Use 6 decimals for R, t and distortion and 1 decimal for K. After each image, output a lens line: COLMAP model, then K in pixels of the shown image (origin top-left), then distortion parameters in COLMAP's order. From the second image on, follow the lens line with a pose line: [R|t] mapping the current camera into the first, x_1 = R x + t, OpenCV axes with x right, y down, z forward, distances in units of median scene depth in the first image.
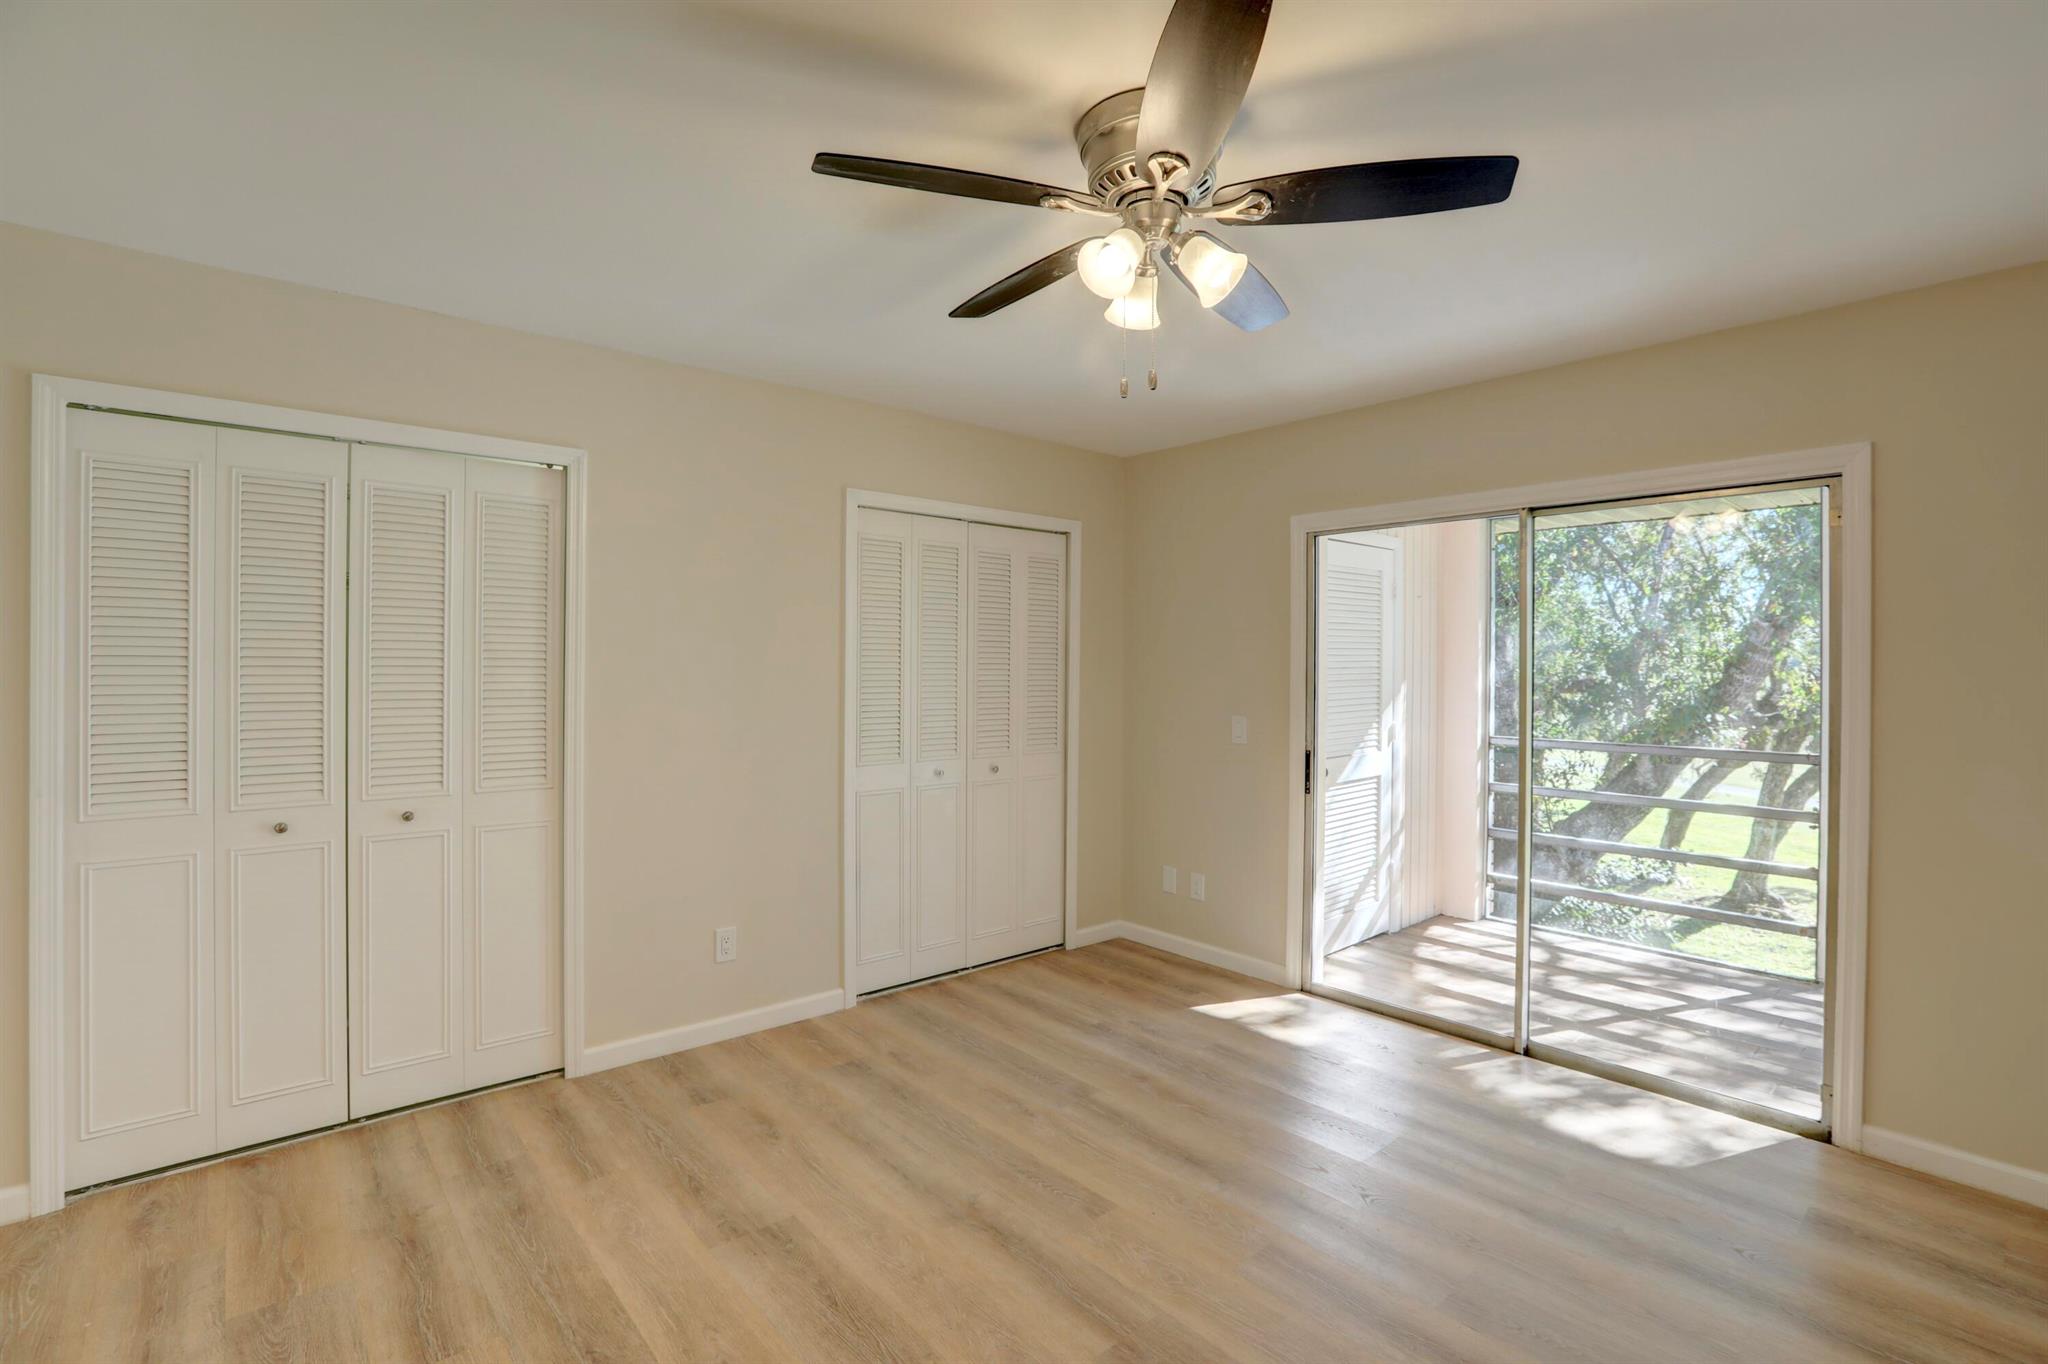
lens RADIAL K [[930.6, 0, 1024.0], [0, 930.6, 682.0], [0, 0, 1]] dist [-0.037514, 0.021517]
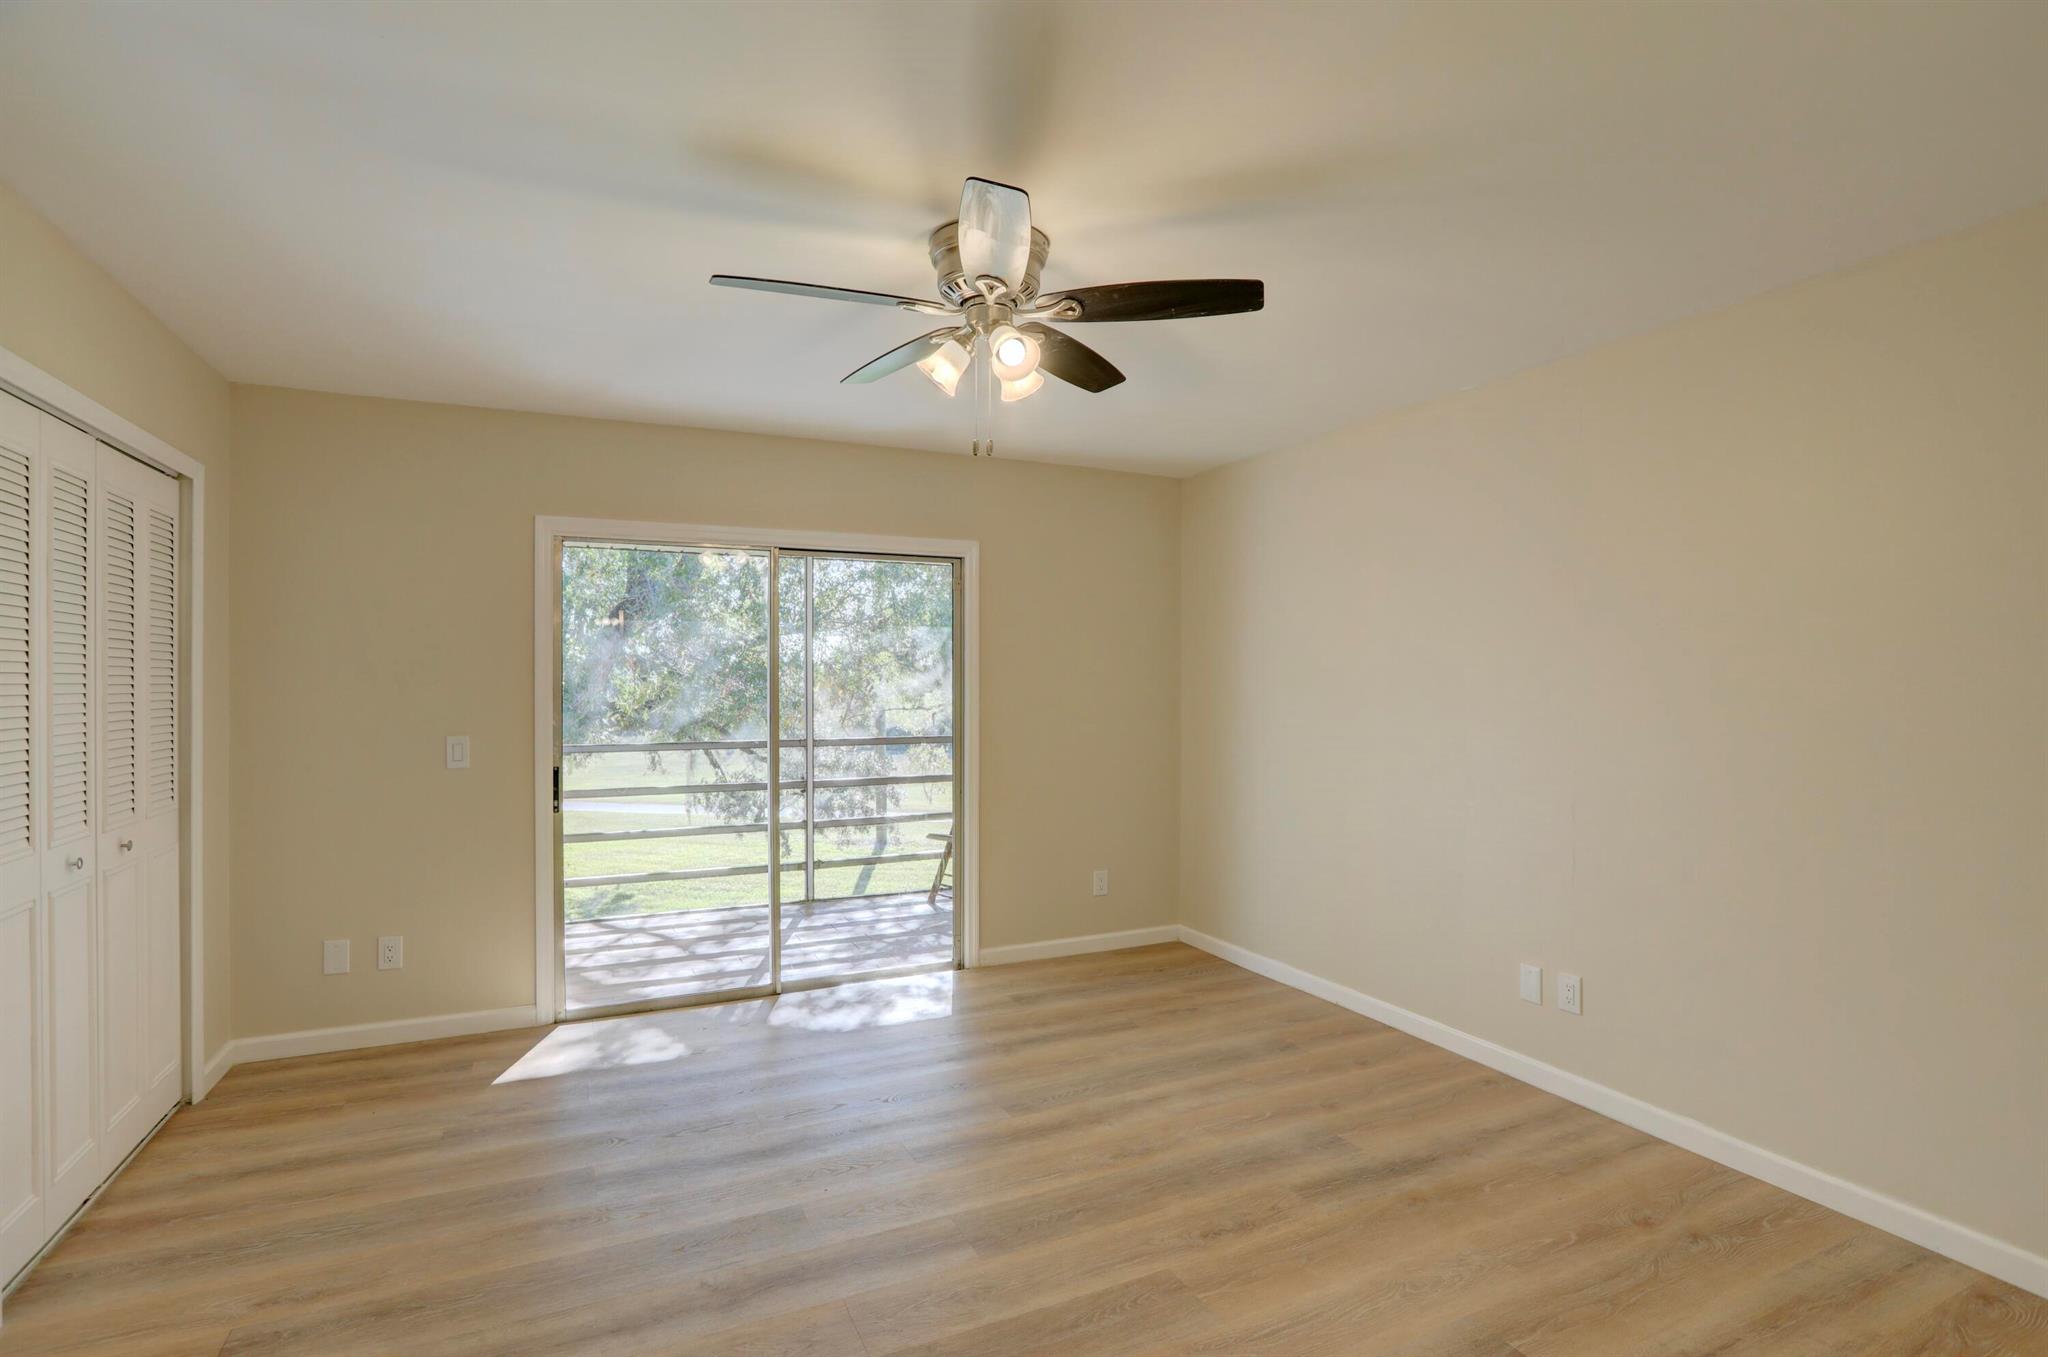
lens RADIAL K [[992.6, 0, 1024.0], [0, 992.6, 678.5], [0, 0, 1]] dist [-0.046505, 0.019934]
pose [[0.250058, 0.003541, 0.968224, -0.555378], [0.007660, 0.999955, -0.005636, -0.006885], [-0.968200, 0.008826, 0.250020, 0.295535]]
